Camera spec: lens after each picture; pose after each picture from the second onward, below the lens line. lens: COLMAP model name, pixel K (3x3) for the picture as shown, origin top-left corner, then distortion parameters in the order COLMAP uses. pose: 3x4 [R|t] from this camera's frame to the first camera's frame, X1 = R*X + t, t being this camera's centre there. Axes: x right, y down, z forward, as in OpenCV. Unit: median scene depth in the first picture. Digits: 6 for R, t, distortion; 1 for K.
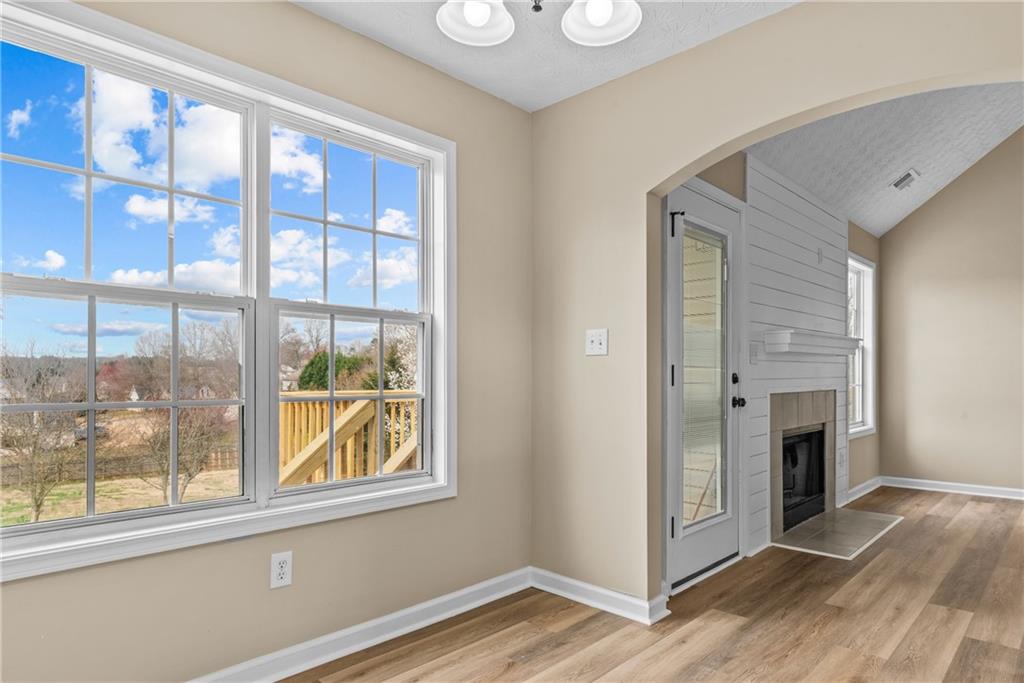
lens RADIAL K [[596.1, 0, 511.4], [0, 596.1, 377.6], [0, 0, 1]] dist [0.000213, 0.000787]
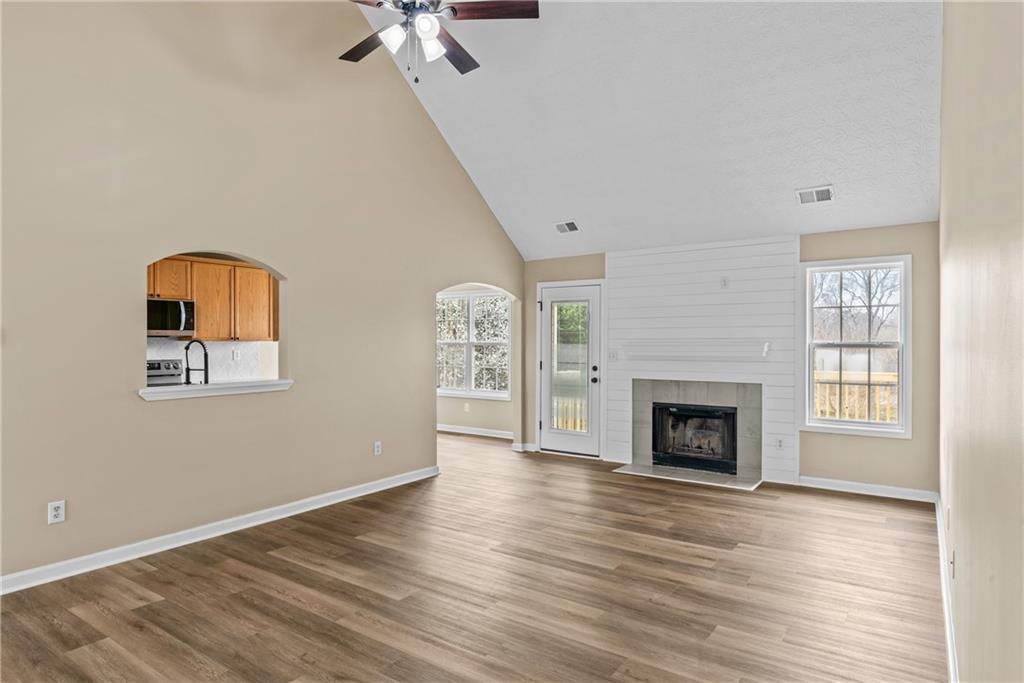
lens RADIAL K [[587.7, 0, 512.0], [0, 587.7, 341.5], [0, 0, 1]] dist [-0.002014, 0.000646]
pose [[0.152711, 0.002606, -0.988267, 2.083275], [-0.005661, 0.999982, 0.001762, -0.083055], [0.988255, 0.005325, 0.152723, 0.384978]]
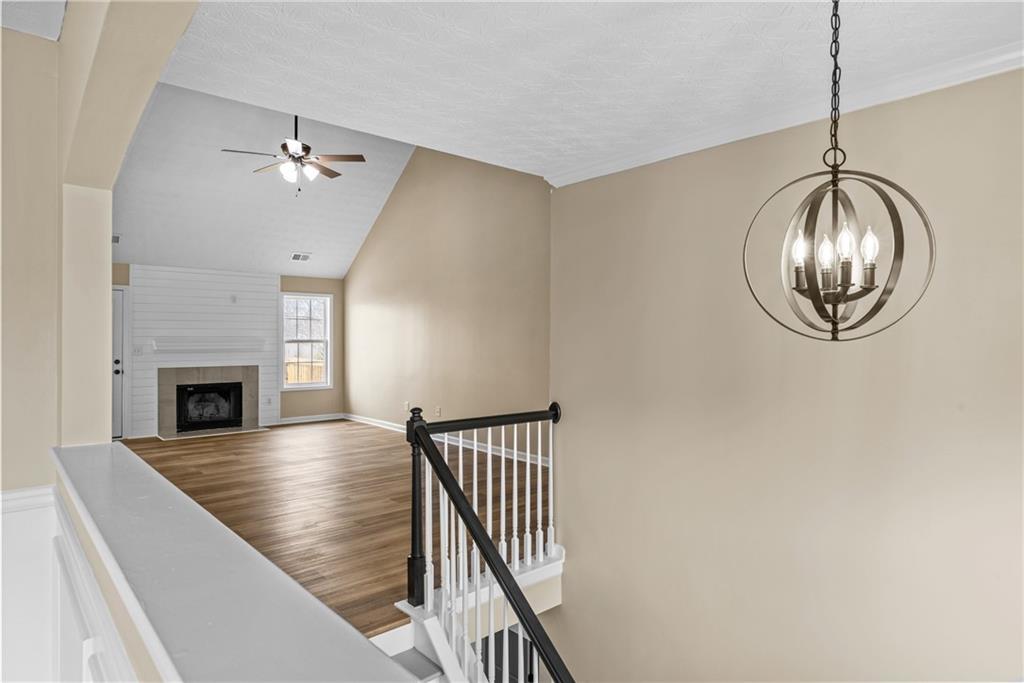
lens RADIAL K [[587.7, 0, 512.0], [0, 587.7, 341.5], [0, 0, 1]] dist [-0.002014, 0.000646]
pose [[0.996707, 0.004711, -0.080954, 1.913367], [-0.004785, 0.999988, -0.000721, -0.076005], [0.080949, 0.001106, 0.996718, -1.059006]]
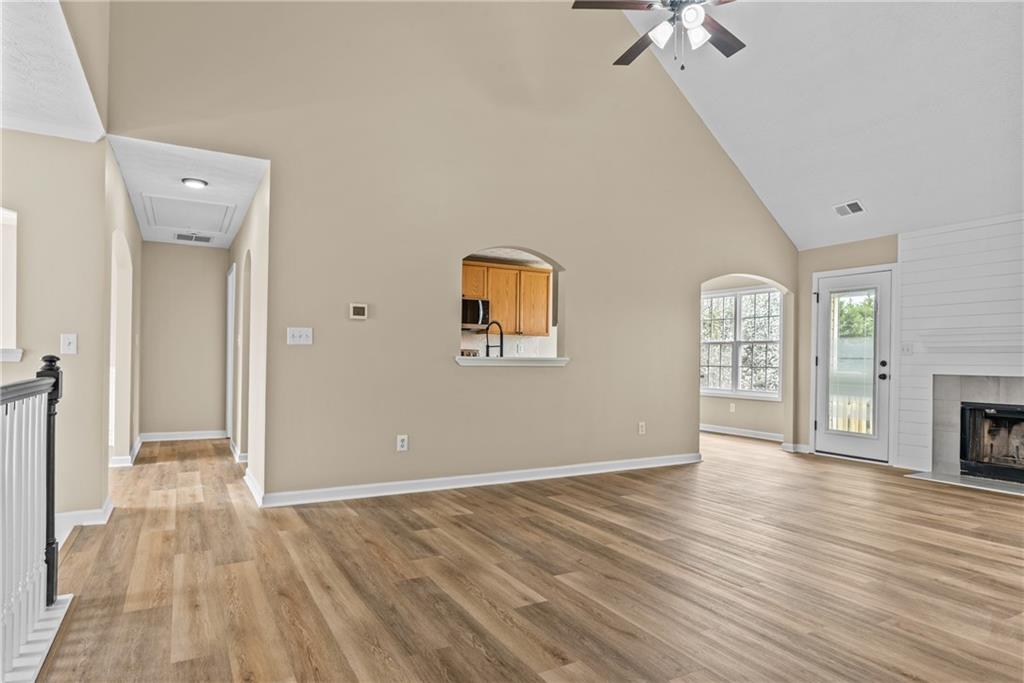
lens RADIAL K [[589.7, 0, 512.3], [0, 589.7, 353.8], [0, 0, 1]] dist [-0.002681, 0.000602]
pose [[-0.282650, -0.011635, -0.959153, 2.187829], [-0.019315, 0.999793, -0.006436, 0.004675], [0.959029, 0.016706, -0.282816, 0.389264]]
